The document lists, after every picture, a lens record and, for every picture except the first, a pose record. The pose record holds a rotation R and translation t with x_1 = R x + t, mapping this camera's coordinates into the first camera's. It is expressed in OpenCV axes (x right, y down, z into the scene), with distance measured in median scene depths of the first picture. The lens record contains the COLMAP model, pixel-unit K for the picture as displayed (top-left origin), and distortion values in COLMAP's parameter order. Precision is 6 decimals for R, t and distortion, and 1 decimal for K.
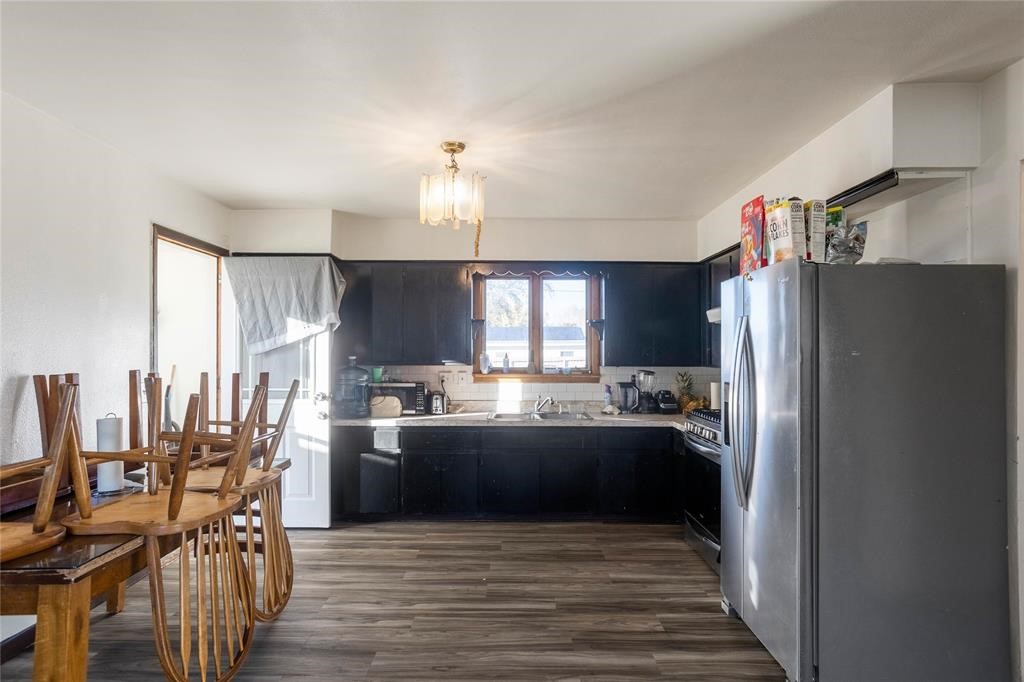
lens RADIAL K [[574.5, 0, 510.3], [0, 574.5, 347.8], [0, 0, 1]] dist [-0.035688, 0.003755]
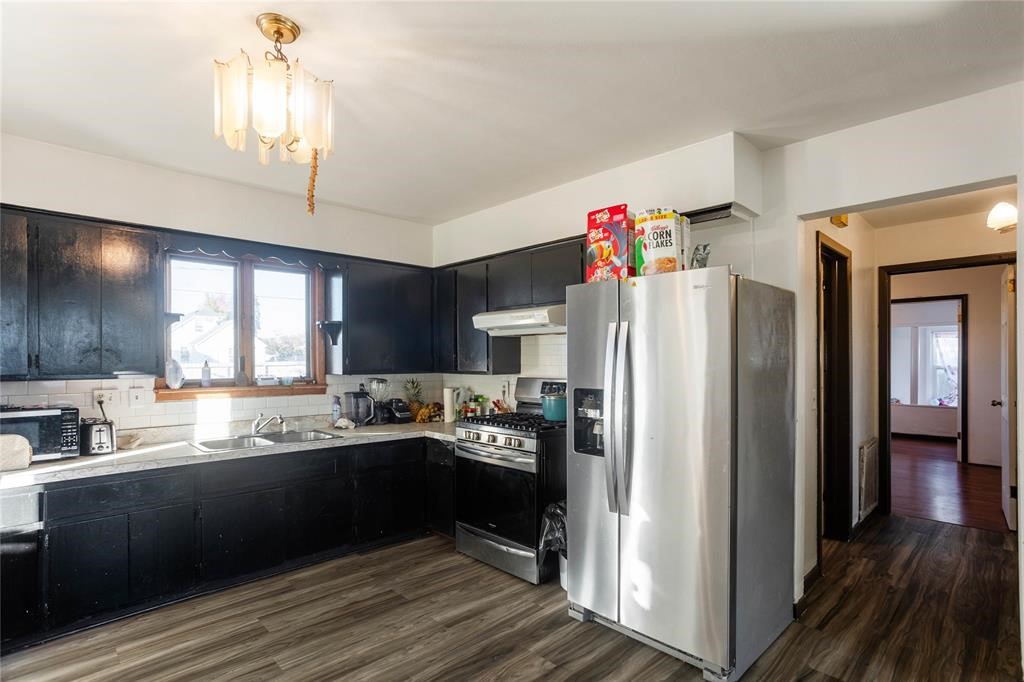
lens RADIAL K [[504.6, 0, 513.2], [0, 504.6, 362.3], [0, 0, 1]] dist [-0.034042, 0.010788]
pose [[0.715637, -0.006238, 0.698445, -0.187820], [-0.002660, 0.999929, 0.011656, 0.003671], [-0.698467, -0.010199, 0.715569, 0.276671]]
